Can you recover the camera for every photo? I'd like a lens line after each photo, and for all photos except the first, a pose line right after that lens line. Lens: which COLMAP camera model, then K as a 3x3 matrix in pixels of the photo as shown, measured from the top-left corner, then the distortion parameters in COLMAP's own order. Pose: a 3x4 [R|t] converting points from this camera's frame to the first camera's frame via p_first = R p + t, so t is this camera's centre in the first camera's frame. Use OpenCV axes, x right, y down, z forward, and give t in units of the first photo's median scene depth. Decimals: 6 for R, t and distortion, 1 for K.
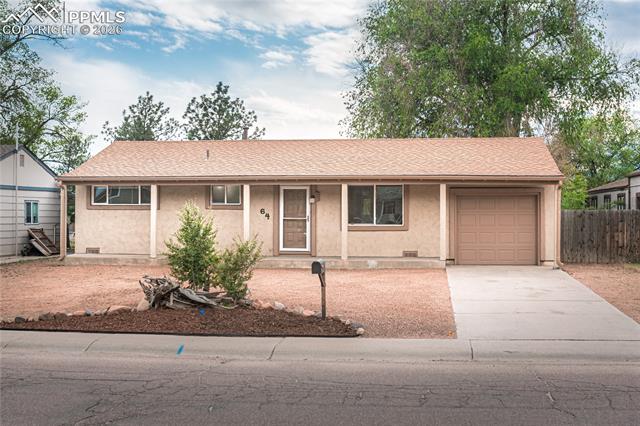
lens RADIAL K [[1150.5, 0, 320.0], [0, 1150.5, 213.0], [0, 0, 1]] dist [-0.217934, 0.041099]
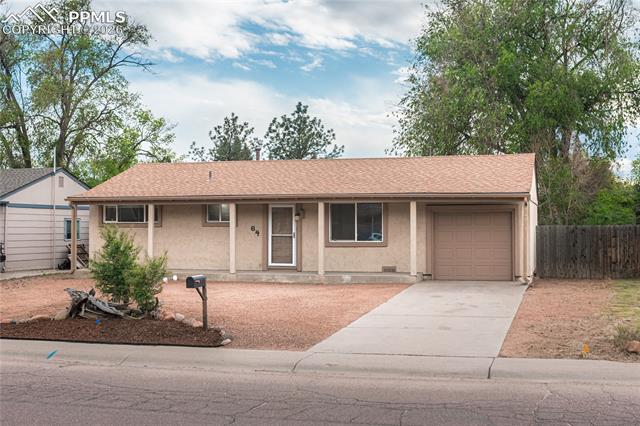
lens RADIAL K [[1150.5, 0, 320.0], [0, 1150.5, 213.0], [0, 0, 1]] dist [-0.217934, 0.041099]
pose [[0.980426, -0.006010, -0.196797, 0.219199], [0.003972, 0.999934, -0.010749, -0.004105], [0.196849, 0.009757, 0.980385, -0.026819]]
